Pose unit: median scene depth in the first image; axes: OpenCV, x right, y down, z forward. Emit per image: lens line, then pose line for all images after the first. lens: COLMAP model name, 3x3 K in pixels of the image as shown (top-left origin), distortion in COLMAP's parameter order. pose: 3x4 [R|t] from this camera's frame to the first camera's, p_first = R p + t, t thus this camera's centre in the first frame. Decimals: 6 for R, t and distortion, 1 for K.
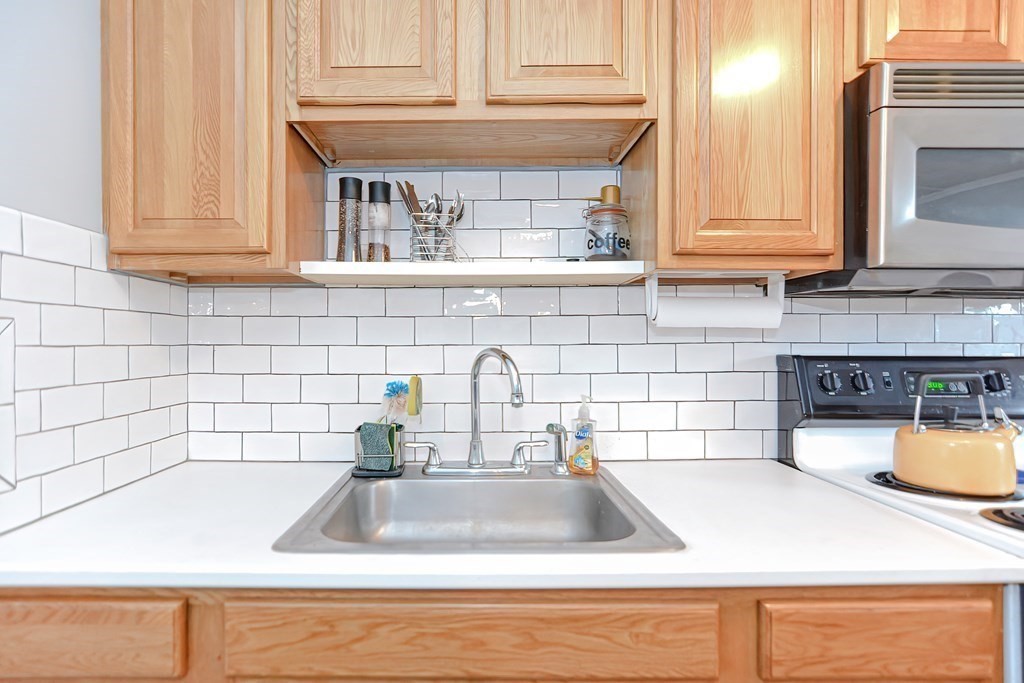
lens RADIAL K [[510.8, 0, 507.1], [0, 510.8, 346.6], [0, 0, 1]] dist [-0.017334, 0.001395]
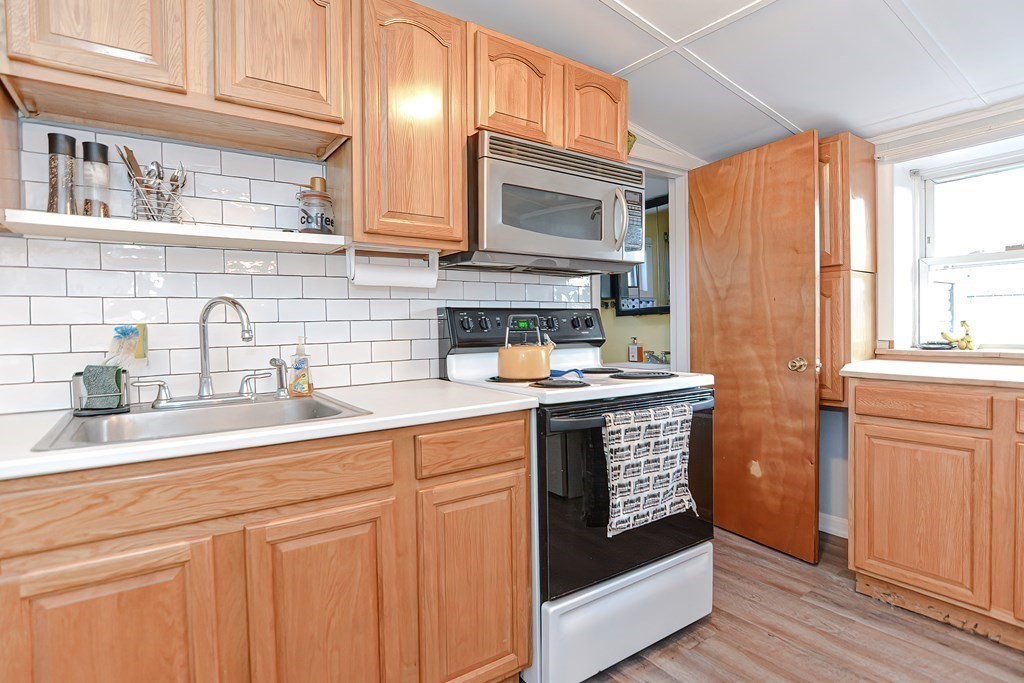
lens RADIAL K [[510.8, 0, 507.1], [0, 510.8, 346.6], [0, 0, 1]] dist [-0.017334, 0.001395]
pose [[0.847690, -0.027850, 0.529760, -0.095149], [0.010452, 0.999304, 0.035810, 0.083410], [-0.530389, -0.024818, 0.847391, -0.398874]]
